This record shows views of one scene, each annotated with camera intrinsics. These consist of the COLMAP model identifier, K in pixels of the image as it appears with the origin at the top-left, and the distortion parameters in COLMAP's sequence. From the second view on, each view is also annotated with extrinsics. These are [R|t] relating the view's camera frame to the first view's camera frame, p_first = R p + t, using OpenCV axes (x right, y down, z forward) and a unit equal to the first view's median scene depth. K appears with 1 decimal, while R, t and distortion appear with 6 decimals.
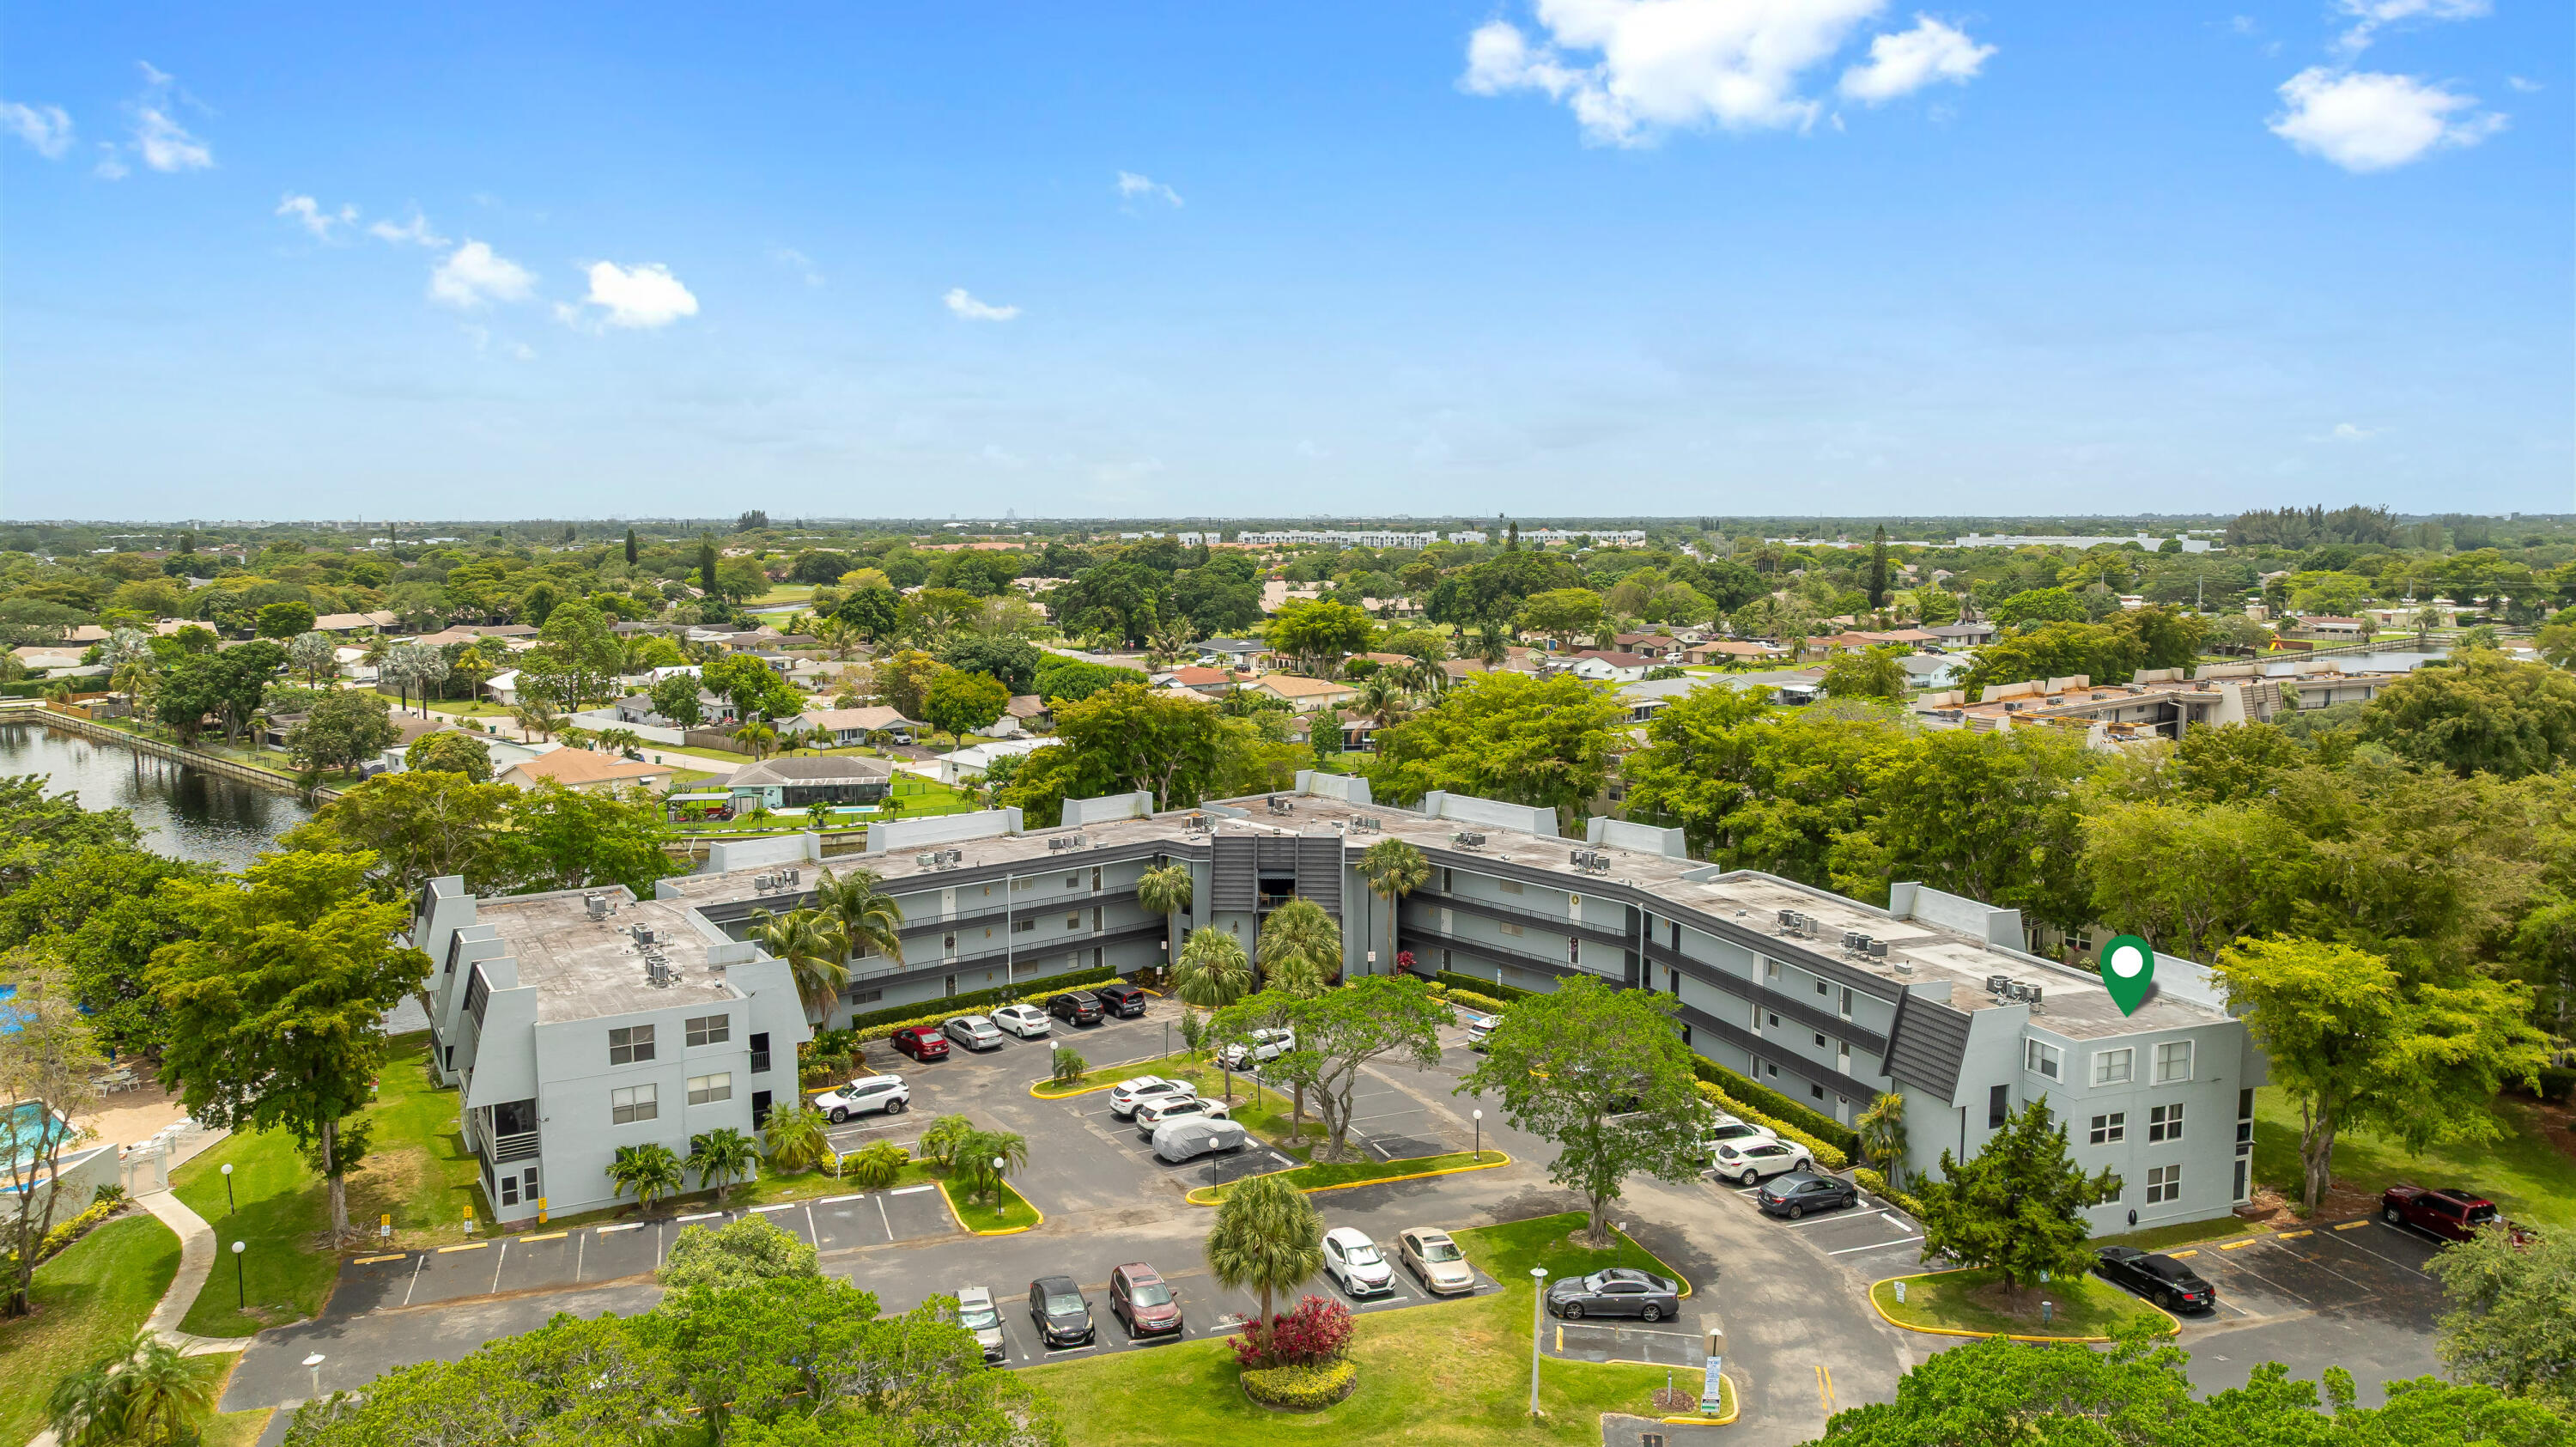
lens RADIAL K [[1815.8, 0, 1288.0], [0, 1815.8, 723.5], [0, 0, 1]] dist [-0.034711, 0.064223]
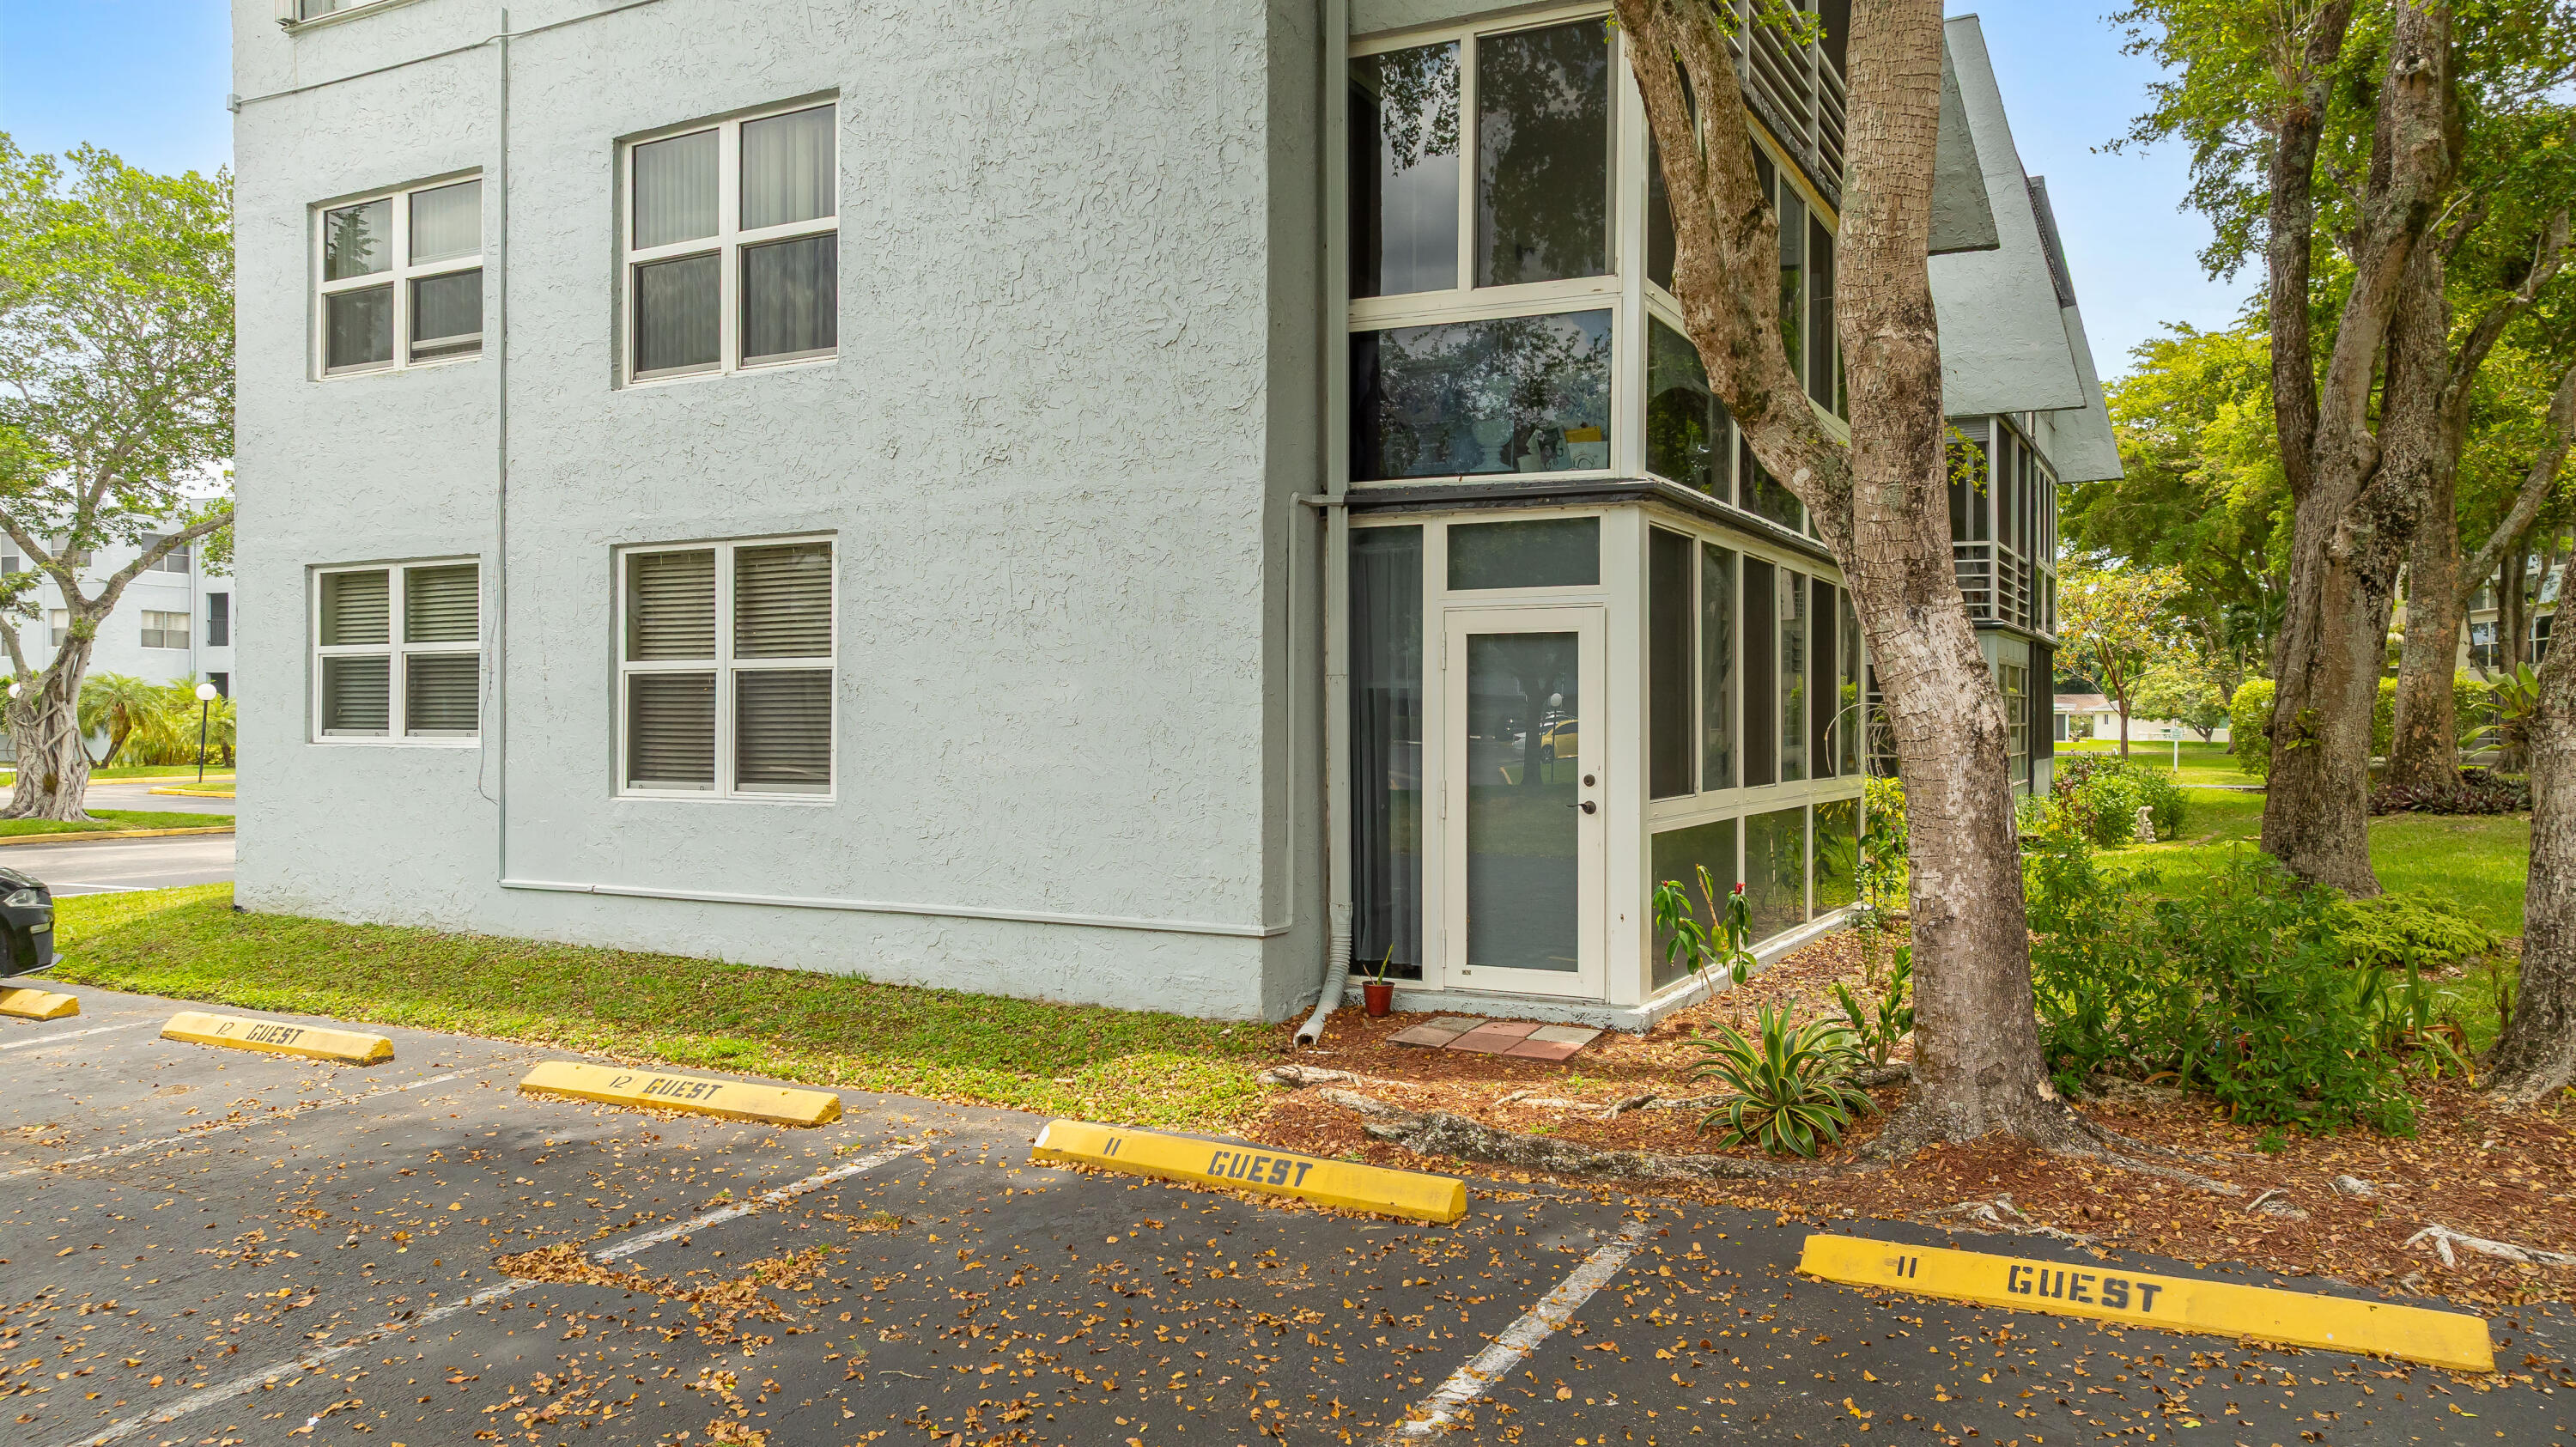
lens RADIAL K [[1815.8, 0, 1288.0], [0, 1815.8, 723.5], [0, 0, 1]] dist [-0.034711, 0.064223]
pose [[0.657752, 0.003633, -0.753226, 0.331881], [-0.085673, 0.993860, -0.070020, 0.140797], [0.748347, 0.110587, 0.654024, 0.496121]]
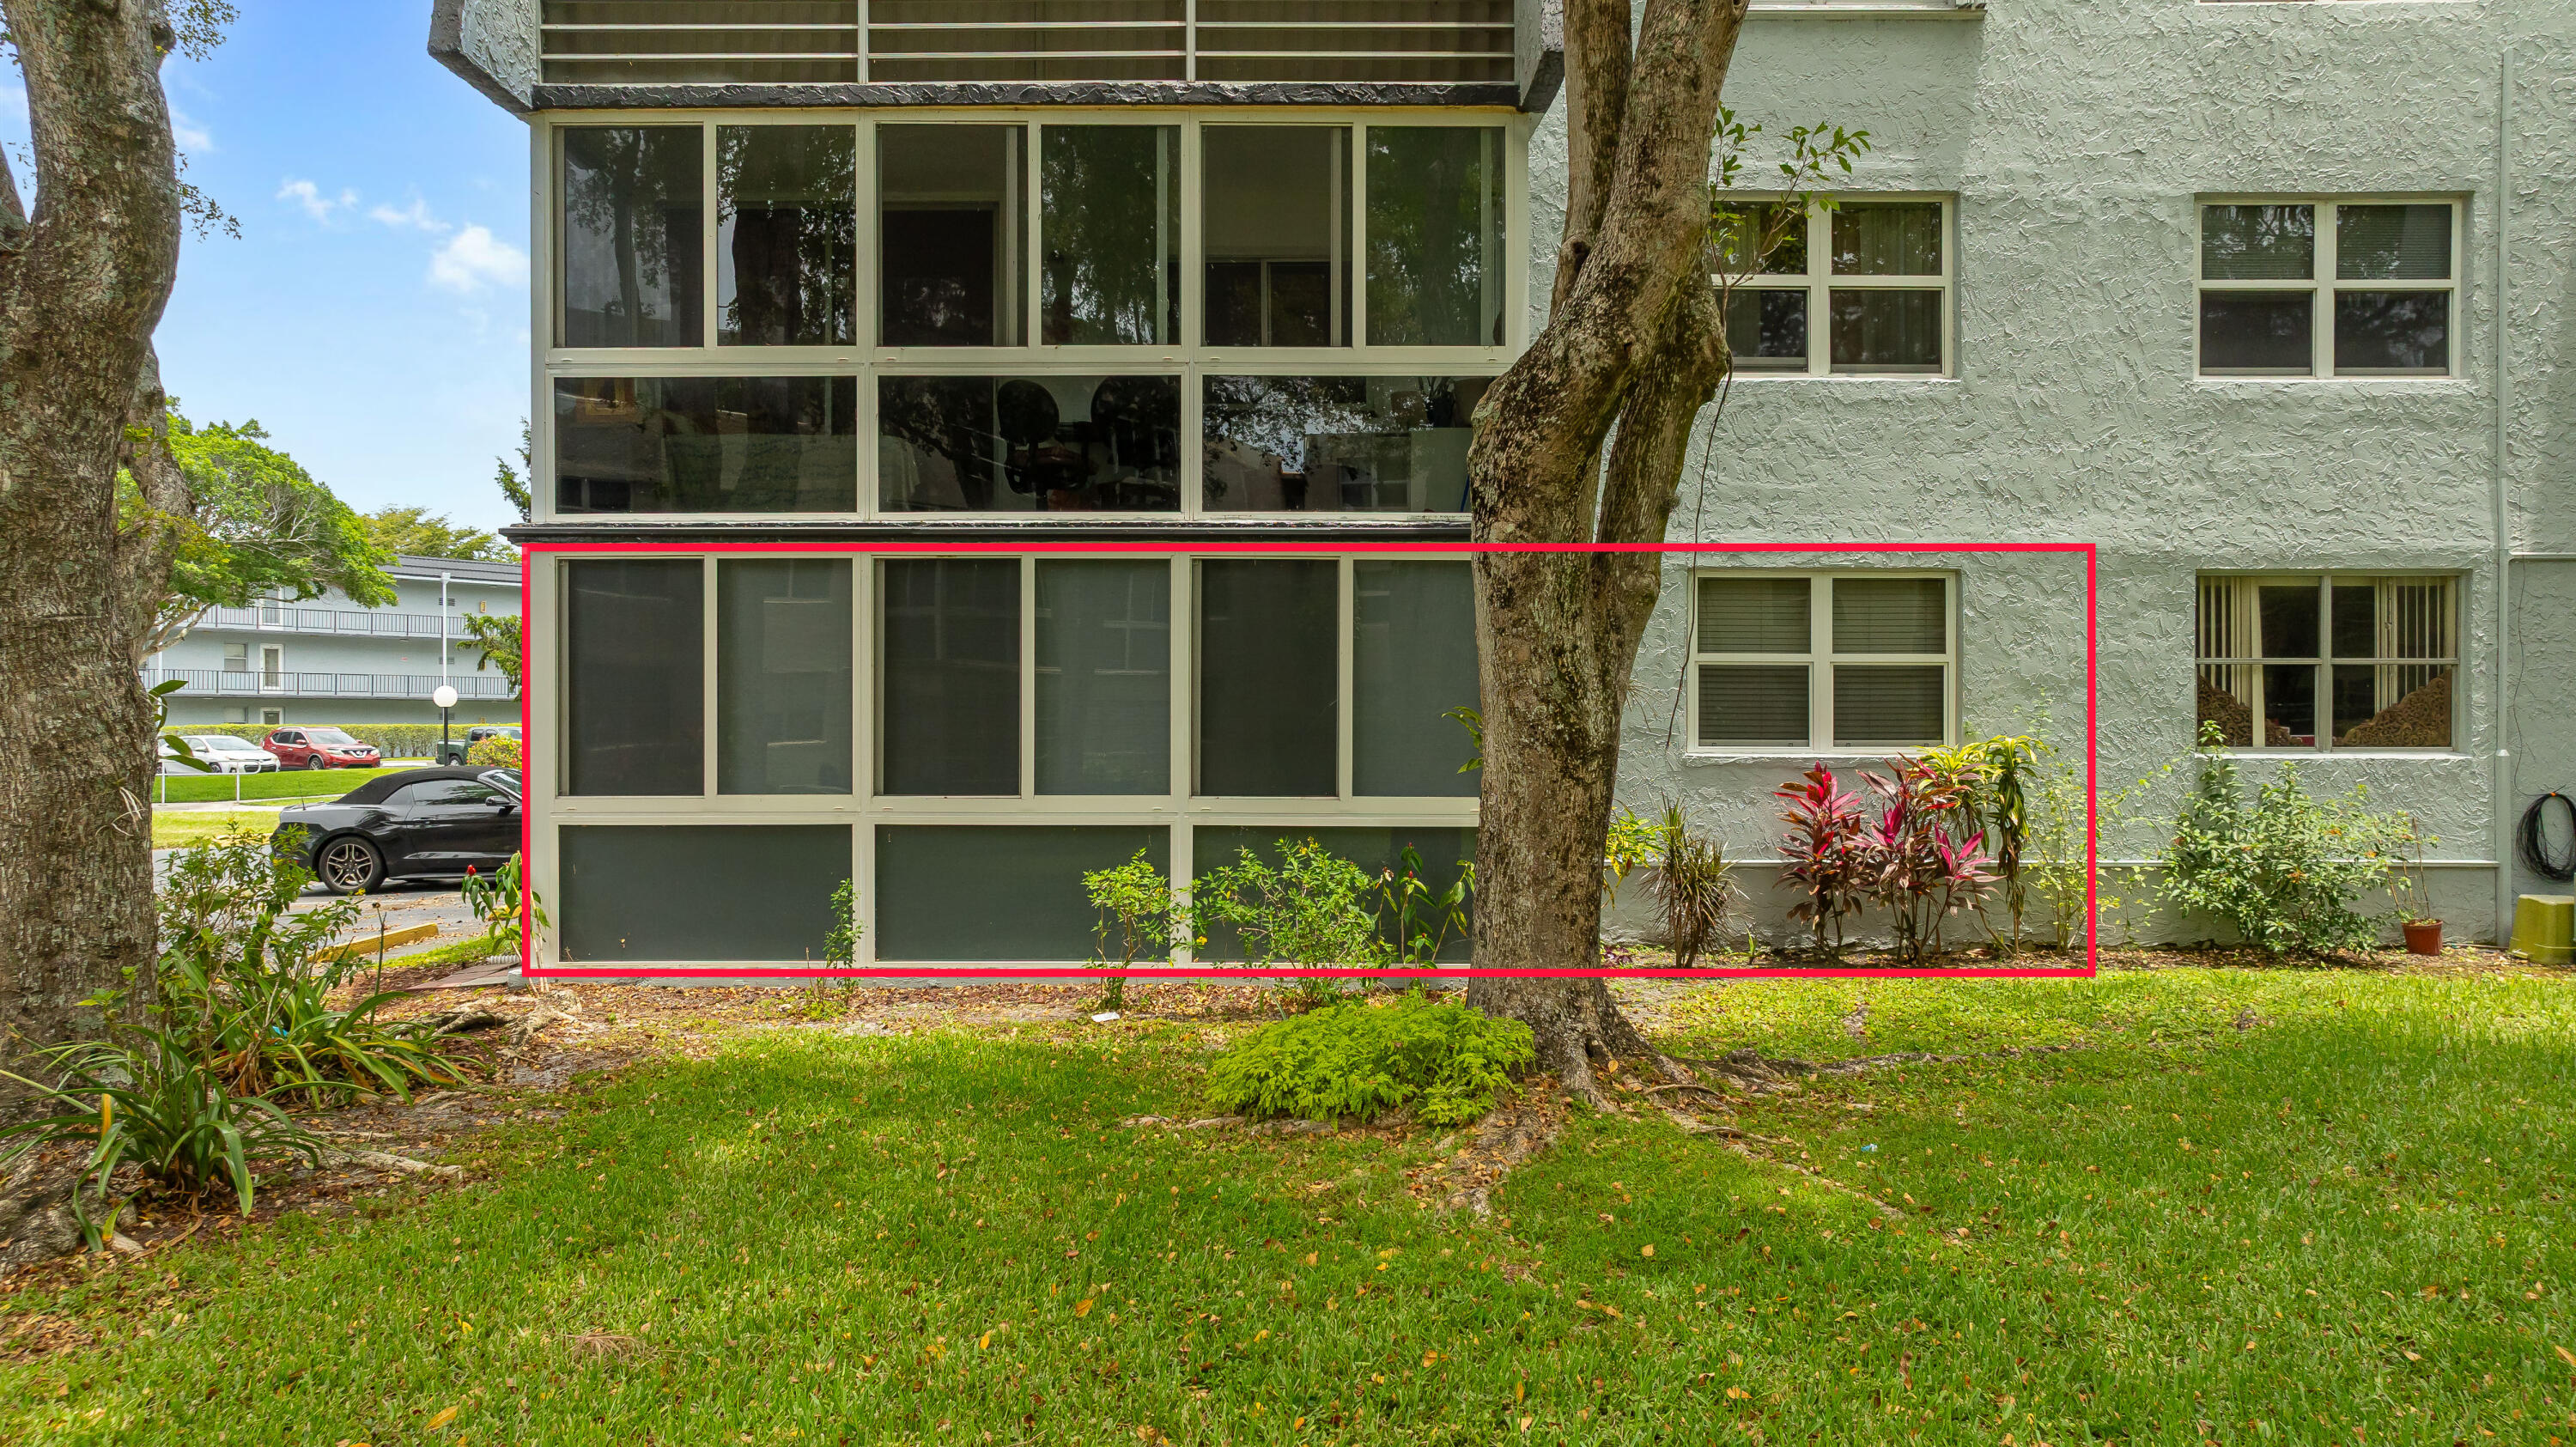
lens RADIAL K [[1815.8, 0, 1288.0], [0, 1815.8, 723.5], [0, 0, 1]] dist [-0.034711, 0.064223]
pose [[-0.363853, 0.003876, -0.931448, 0.351440], [-0.102591, 0.993741, 0.044211, 0.128347], [0.925789, 0.111644, -0.361178, 0.604482]]
